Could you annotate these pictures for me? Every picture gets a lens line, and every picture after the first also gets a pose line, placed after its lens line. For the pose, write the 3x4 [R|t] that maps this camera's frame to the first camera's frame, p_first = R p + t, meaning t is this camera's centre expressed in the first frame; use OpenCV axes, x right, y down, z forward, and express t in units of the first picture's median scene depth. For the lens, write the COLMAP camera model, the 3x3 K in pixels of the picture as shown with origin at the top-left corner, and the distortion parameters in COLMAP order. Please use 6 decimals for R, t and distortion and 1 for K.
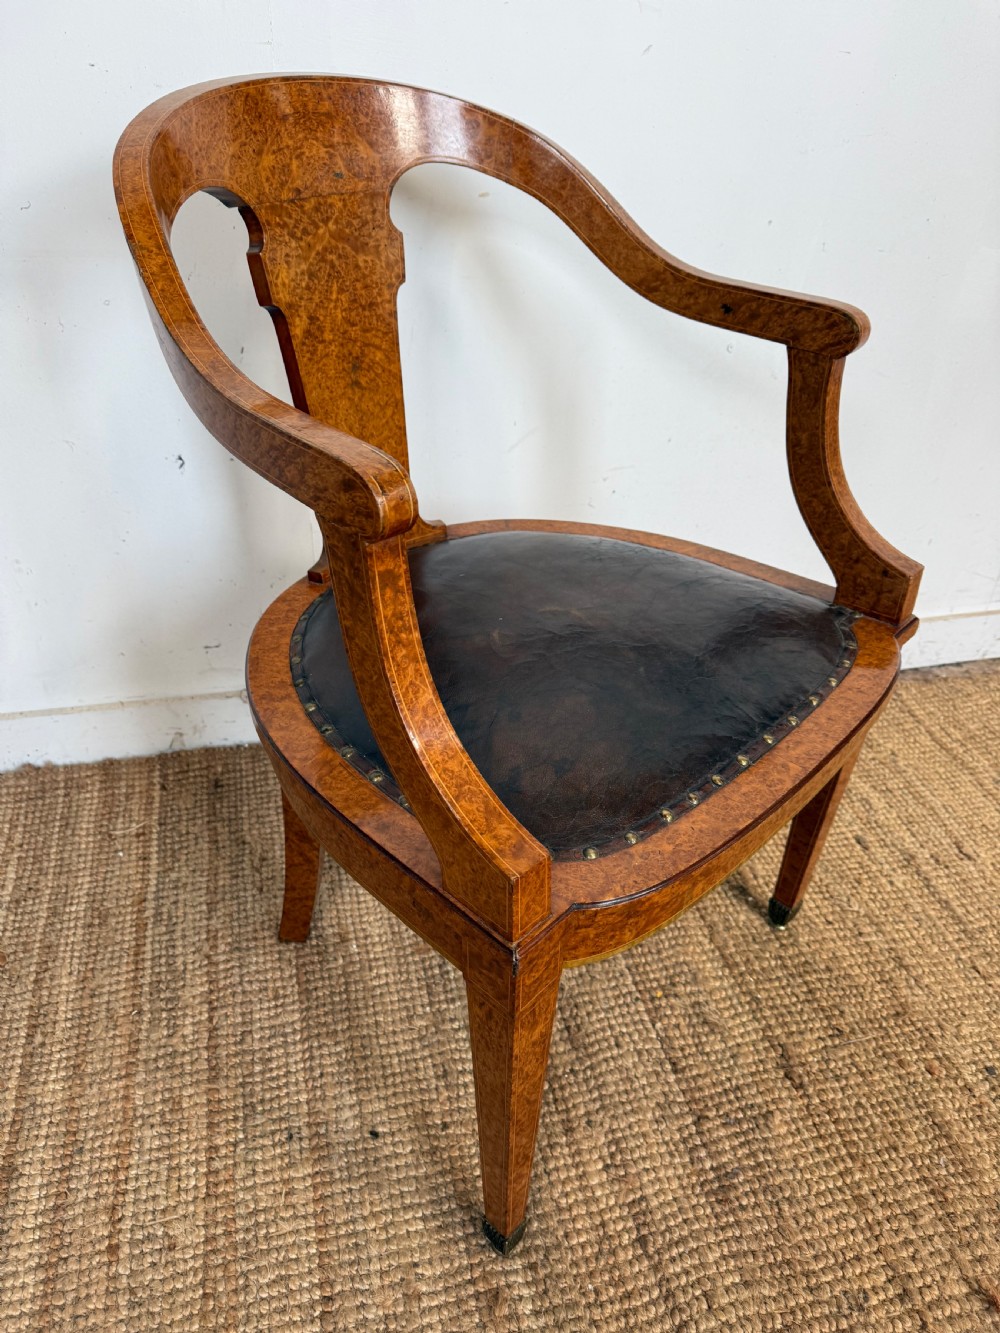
lens RADIAL K [[959.5, 0, 500.1], [0, 959.5, 678.9], [0, 0, 1]] dist [-0.005757, 0.000101]
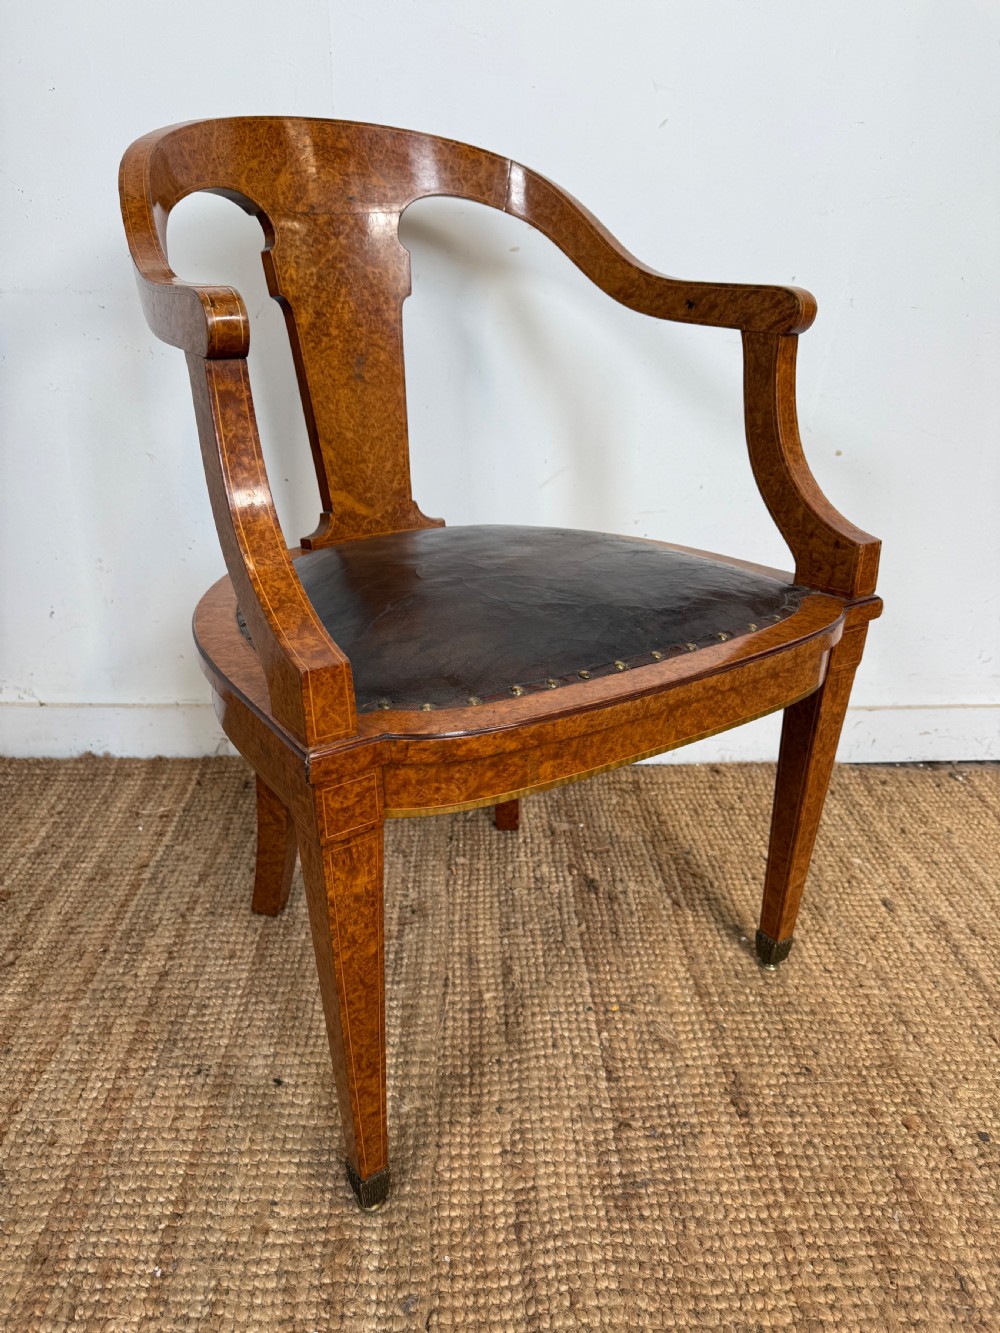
lens RADIAL K [[959.5, 0, 500.1], [0, 959.5, 678.9], [0, 0, 1]] dist [-0.005757, 0.000101]
pose [[0.977100, 0.060966, -0.203858, 0.265799], [-0.100316, 0.976904, -0.188668, 0.237230], [0.187647, 0.204798, 0.960649, 0.020960]]
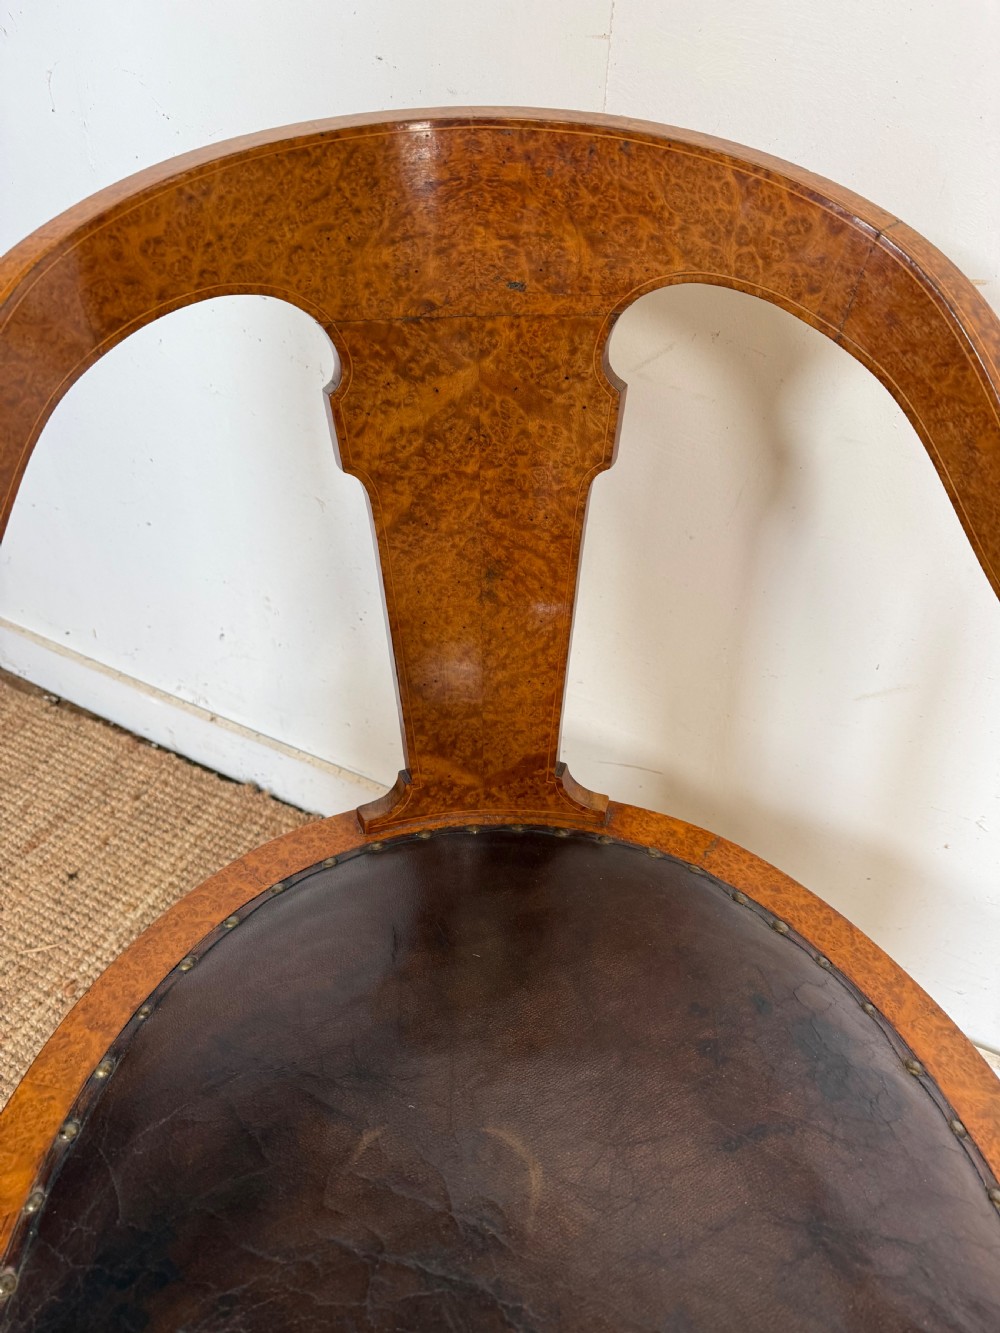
lens RADIAL K [[947.1, 0, 500.0], [0, 947.1, 666.5], [0, 0, 1]] dist [0.027919, -0.050572]
pose [[0.747711, 0.396115, -0.532937, 0.213723], [-0.370756, 0.914875, 0.159826, -0.372281], [0.550880, 0.078086, 0.830924, 0.487122]]
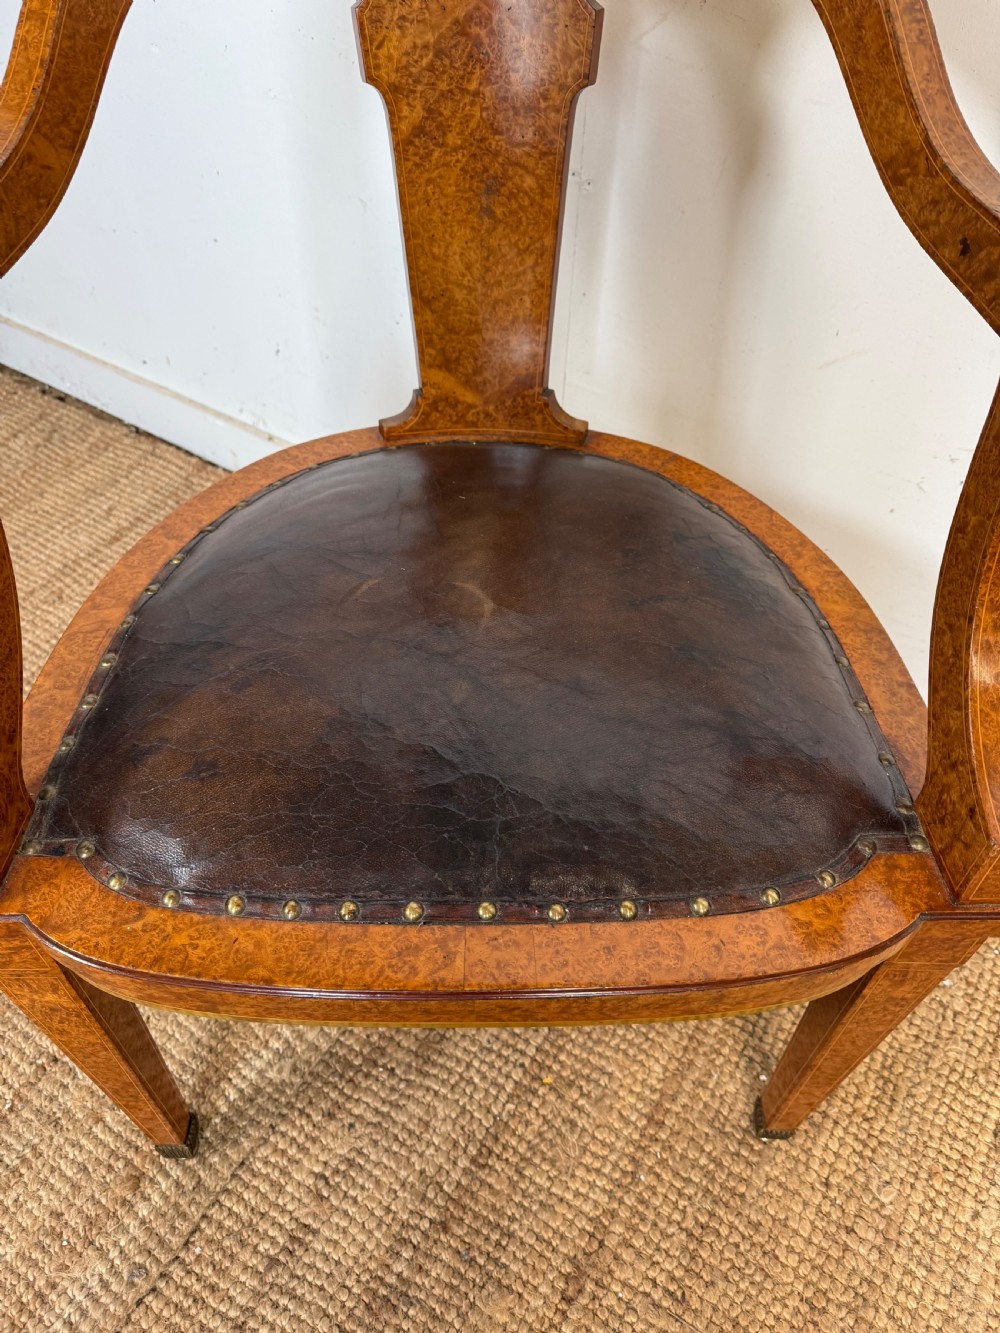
lens RADIAL K [[959.5, 0, 500.1], [0, 959.5, 678.9], [0, 0, 1]] dist [-0.005757, 0.000101]
pose [[0.689854, 0.504310, -0.519398, 0.452518], [-0.397843, 0.863493, 0.310002, -0.228961], [0.604833, -0.007217, 0.796320, 0.393506]]
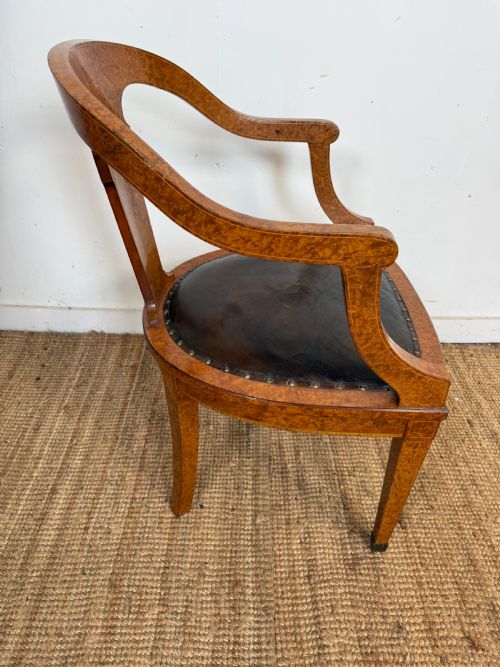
lens RADIAL K [[480.4, 0, 250.0], [0, 480.4, 333.5], [0, 0, 1]] dist [0.012183, -0.022221]
pose [[0.971437, 0.127006, -0.200446, 0.155964], [-0.125120, 0.991895, 0.022100, 0.032004], [0.201629, 0.003611, 0.979455, -0.087697]]
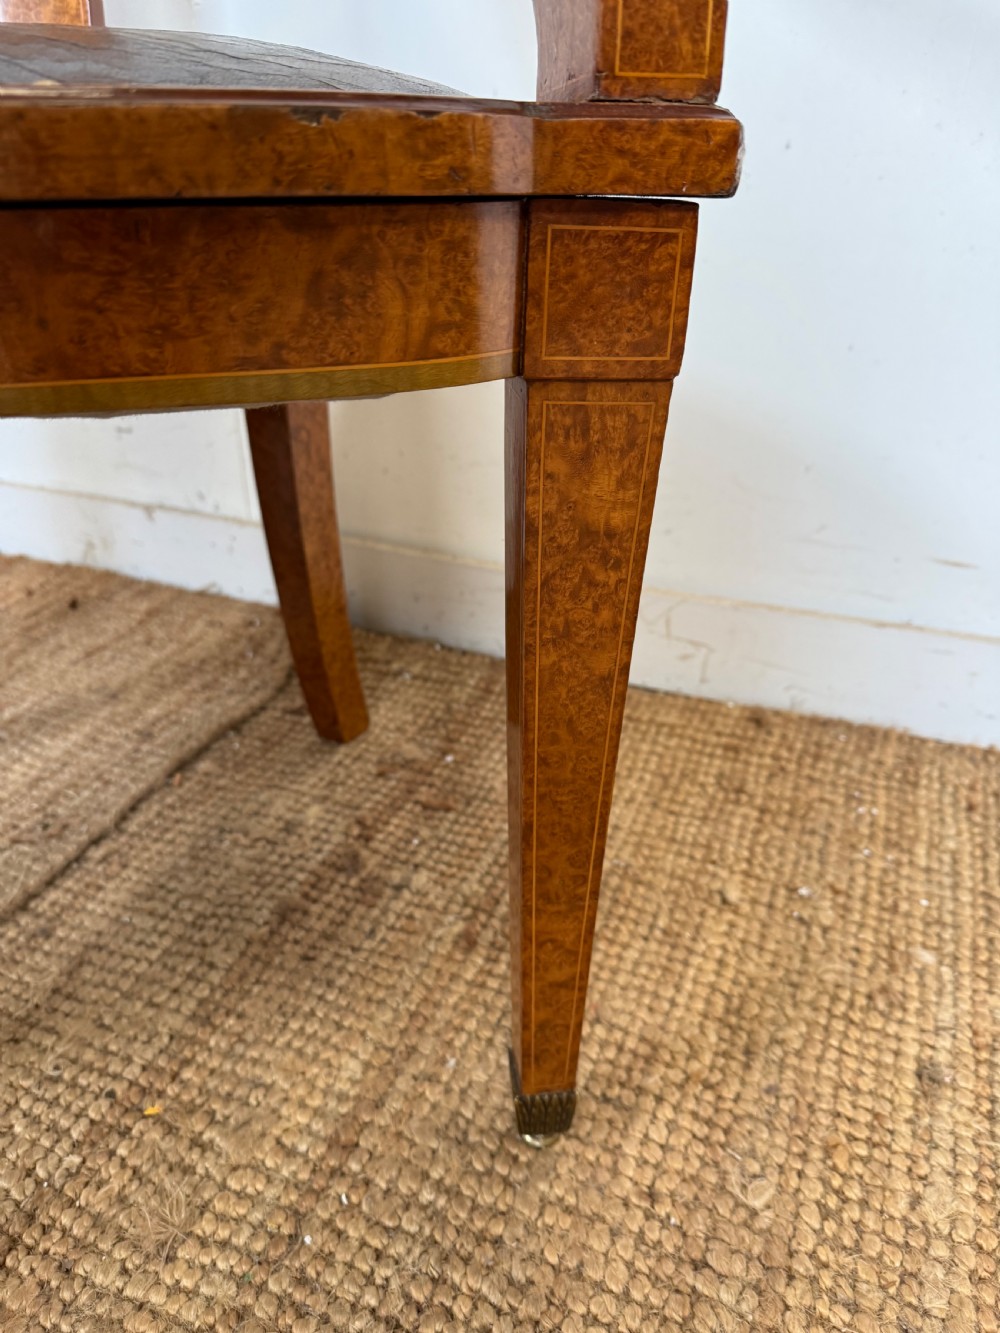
lens RADIAL K [[983.1, 0, 500.0], [0, 983.1, 666.5], [0, 0, 1]] dist [-0.017027, -0.001748]
pose [[0.799601, 0.237081, -0.551753, 0.583055], [-0.313363, 0.948491, -0.046572, 0.120386], [0.512291, 0.210139, 0.832706, 0.770675]]
